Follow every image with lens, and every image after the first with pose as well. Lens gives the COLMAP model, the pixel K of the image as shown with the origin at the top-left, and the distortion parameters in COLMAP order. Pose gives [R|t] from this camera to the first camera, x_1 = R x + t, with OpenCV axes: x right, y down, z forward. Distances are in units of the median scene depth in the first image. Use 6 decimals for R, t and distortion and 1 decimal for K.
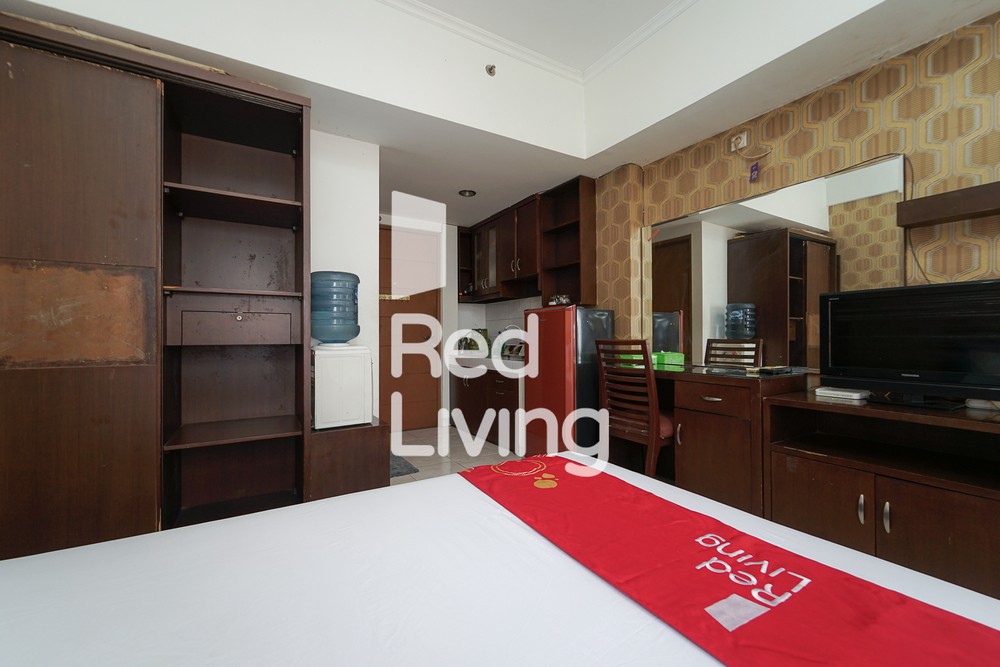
lens RADIAL K [[397.6, 0, 500.0], [0, 397.6, 333.5], [0, 0, 1]] dist [-0.000402, -0.000046]
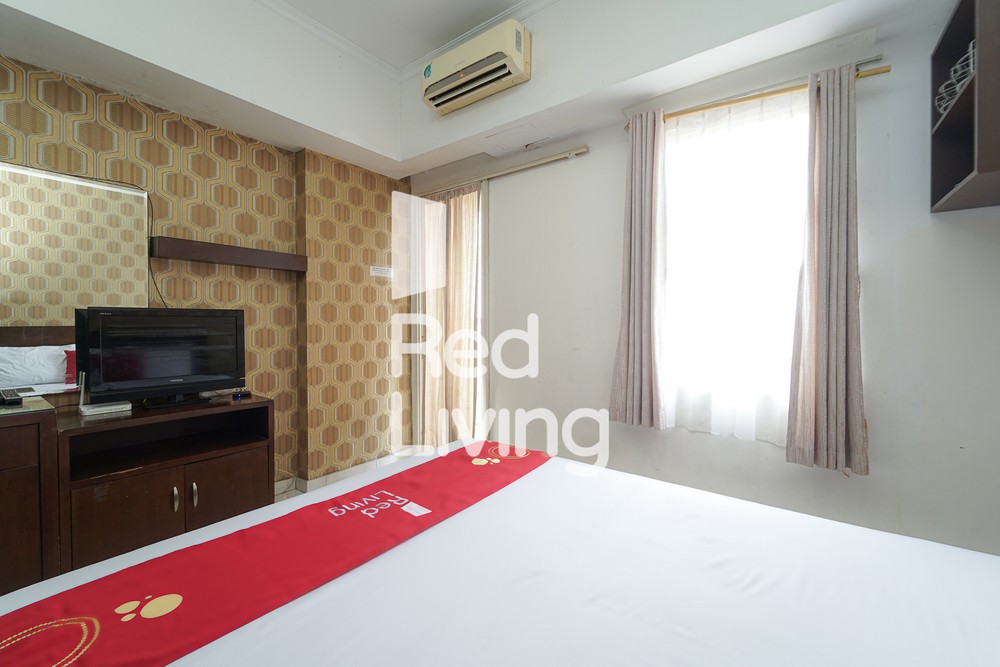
lens RADIAL K [[421.5, 0, 503.4], [0, 421.5, 328.5], [0, 0, 1]] dist [-0.000044, 0.000262]
pose [[-0.386302, -0.011357, 0.922302, -0.600514], [-0.009402, 0.999921, 0.008374, -0.080434], [-0.922324, -0.005437, -0.386378, 0.586445]]
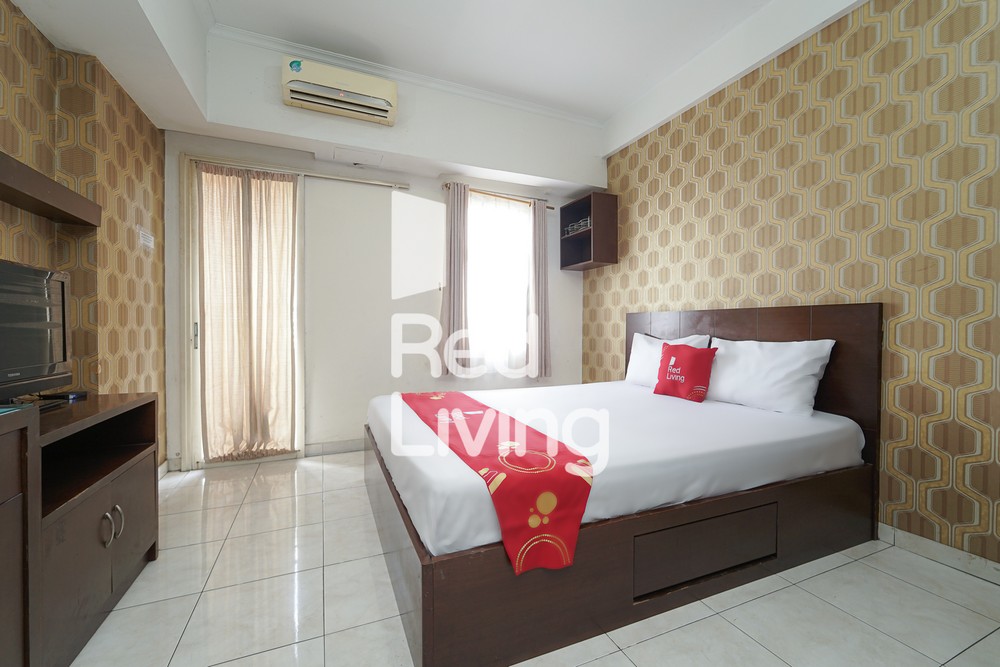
lens RADIAL K [[399.0, 0, 503.3], [0, 399.0, 329.1], [0, 0, 1]] dist [-0.000067, 0.000087]
pose [[-0.990955, -0.002584, 0.134169, -0.028754], [-0.003275, 0.999982, -0.004936, 0.016039], [-0.134154, -0.005330, -0.990946, 1.716137]]
